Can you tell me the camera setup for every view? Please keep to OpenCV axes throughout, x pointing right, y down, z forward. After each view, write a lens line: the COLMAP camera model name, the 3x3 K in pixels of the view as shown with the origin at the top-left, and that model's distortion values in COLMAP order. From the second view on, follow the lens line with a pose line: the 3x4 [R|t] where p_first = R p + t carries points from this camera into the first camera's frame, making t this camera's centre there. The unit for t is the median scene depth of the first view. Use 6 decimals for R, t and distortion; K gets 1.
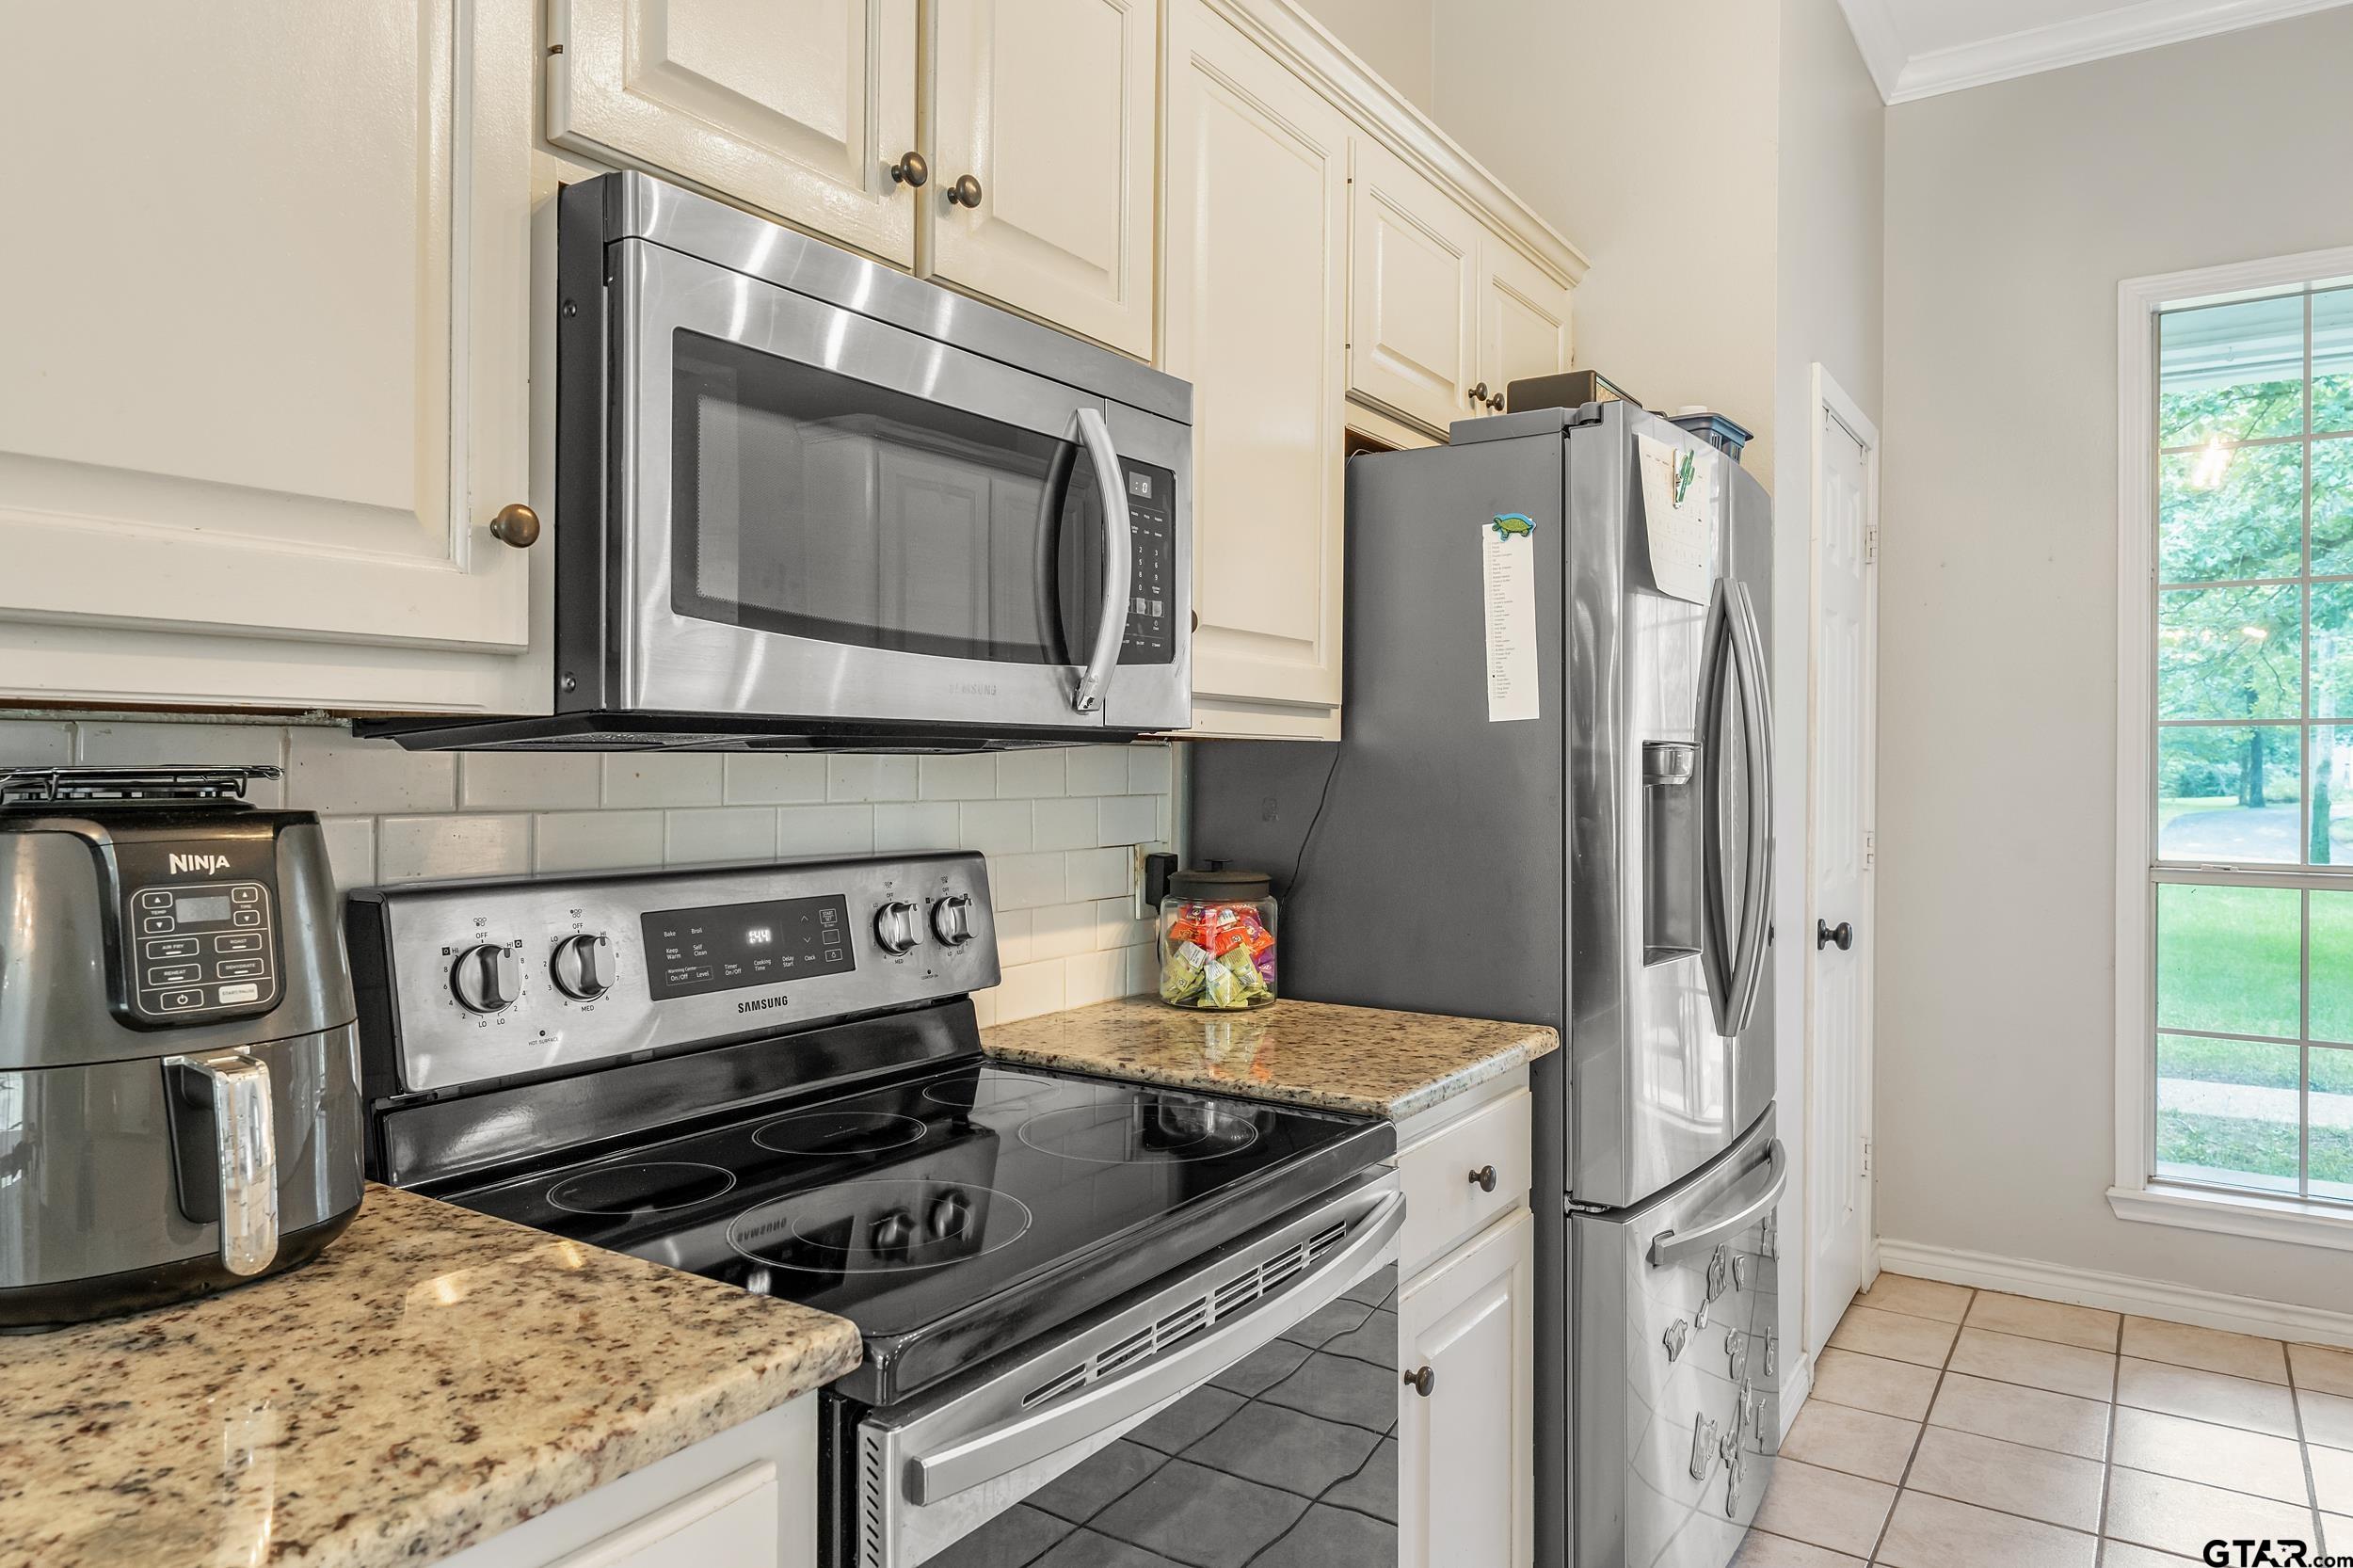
lens RADIAL K [[1530.8, 0, 1169.2], [0, 1530.8, 763.7], [0, 0, 1]] dist [0.003292, 0.002499]
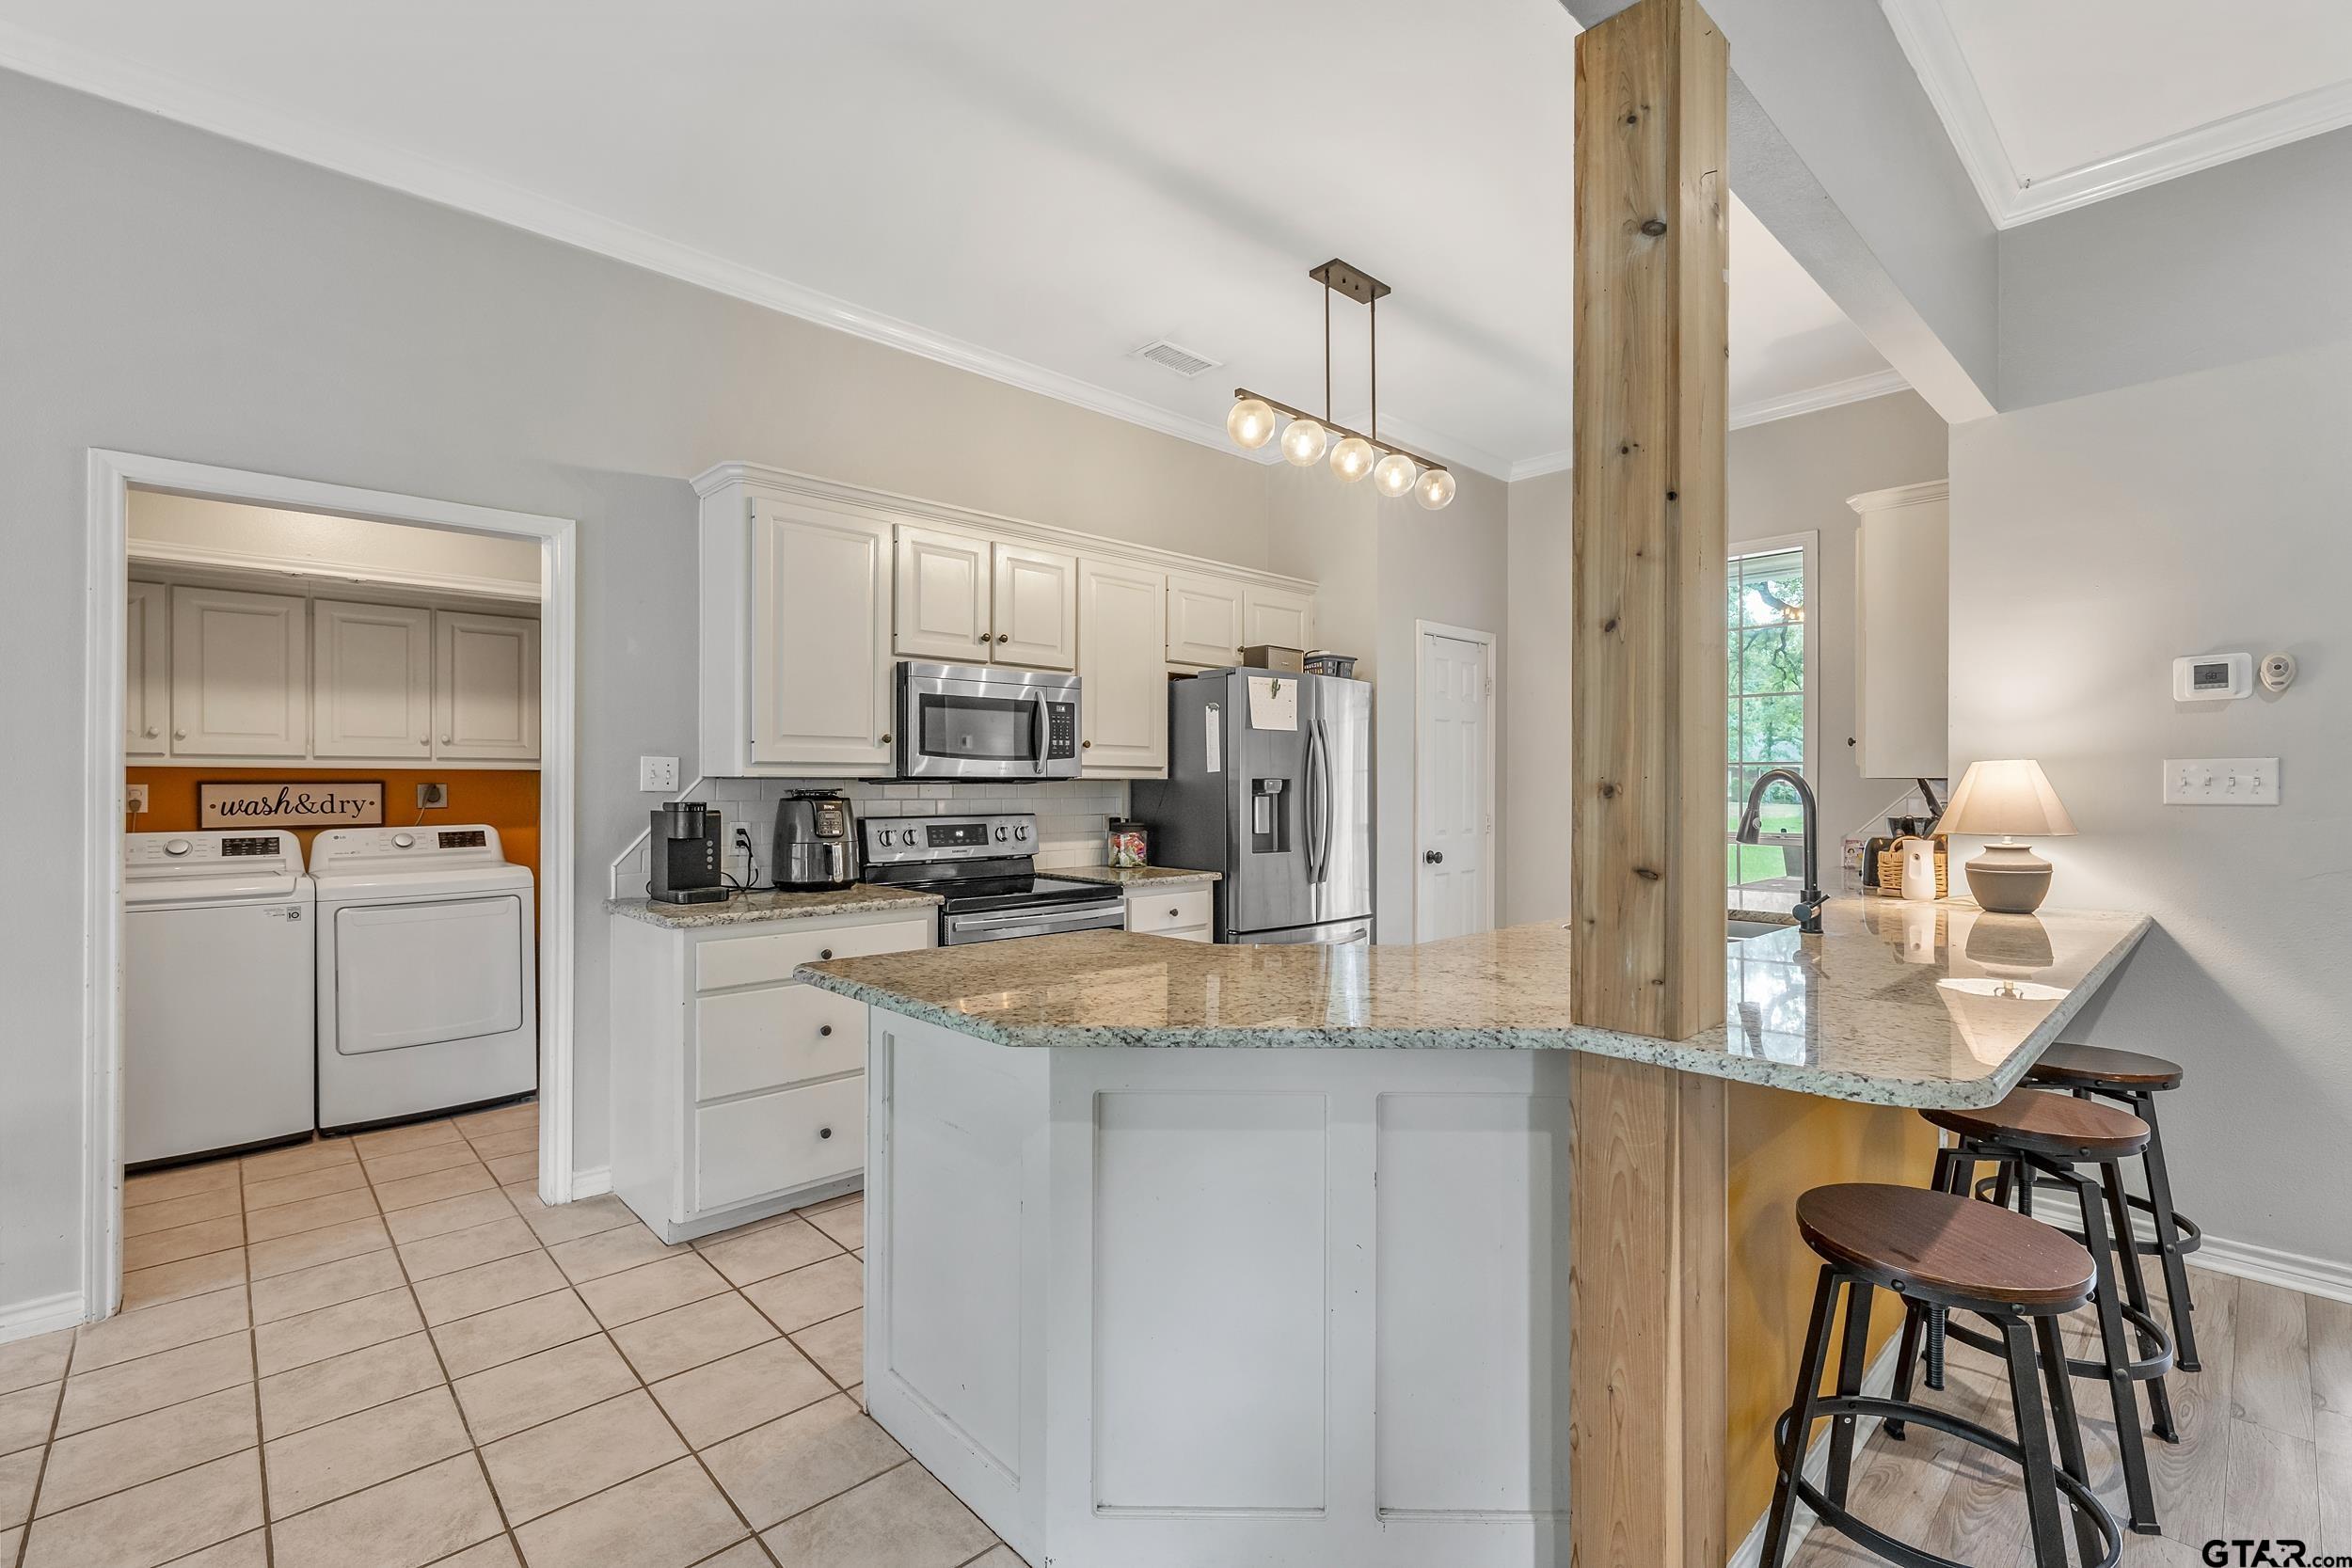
lens RADIAL K [[1006.9, 0, 1152.3], [0, 1006.9, 784.4], [0, 0, 1]] dist [-0.001988, -0.000065]
pose [[0.972201, -0.008255, -0.234002, 0.838960], [0.007427, 0.999963, -0.004418, 0.007308], [0.234030, 0.002557, 0.972226, -1.403348]]
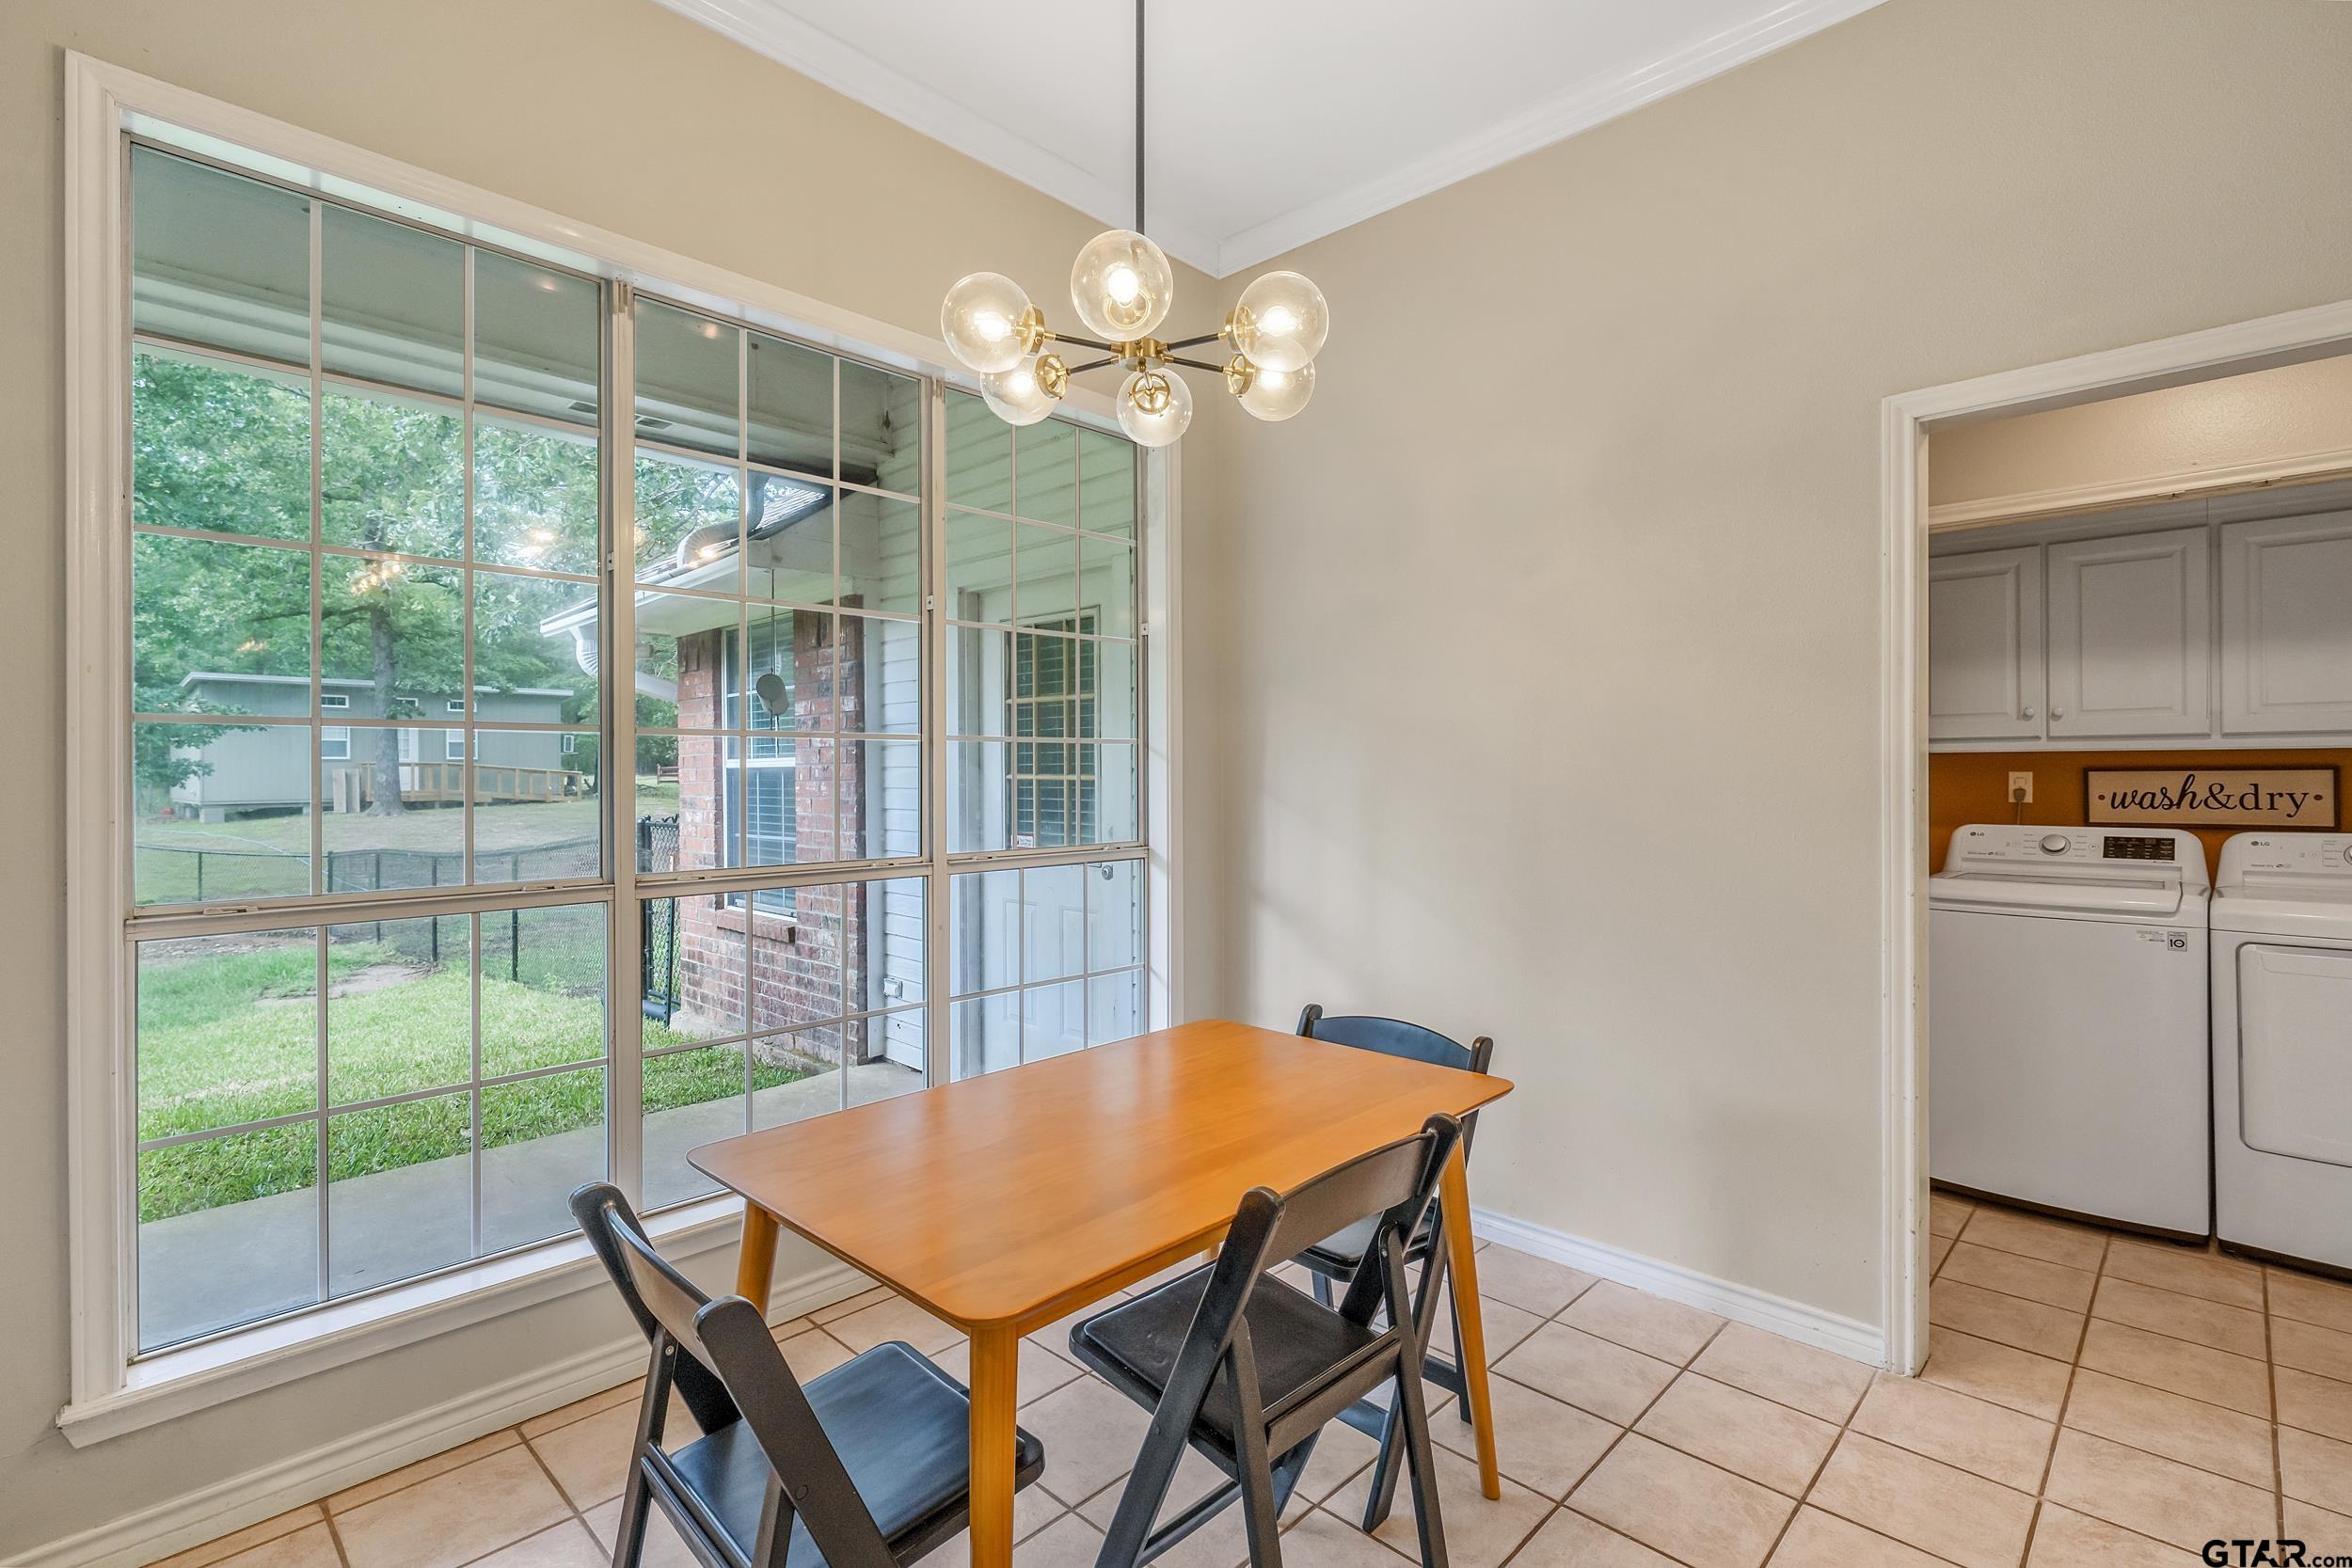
lens RADIAL K [[1096.5, 0, 1172.6], [0, 1096.5, 765.3], [0, 0, 1]] dist [-0.004055, 0.001274]
pose [[-0.172758, -0.015578, -0.984841, 0.530662], [-0.003149, 0.999879, -0.015264, 0.007539], [0.984959, 0.000464, -0.172786, -0.966525]]
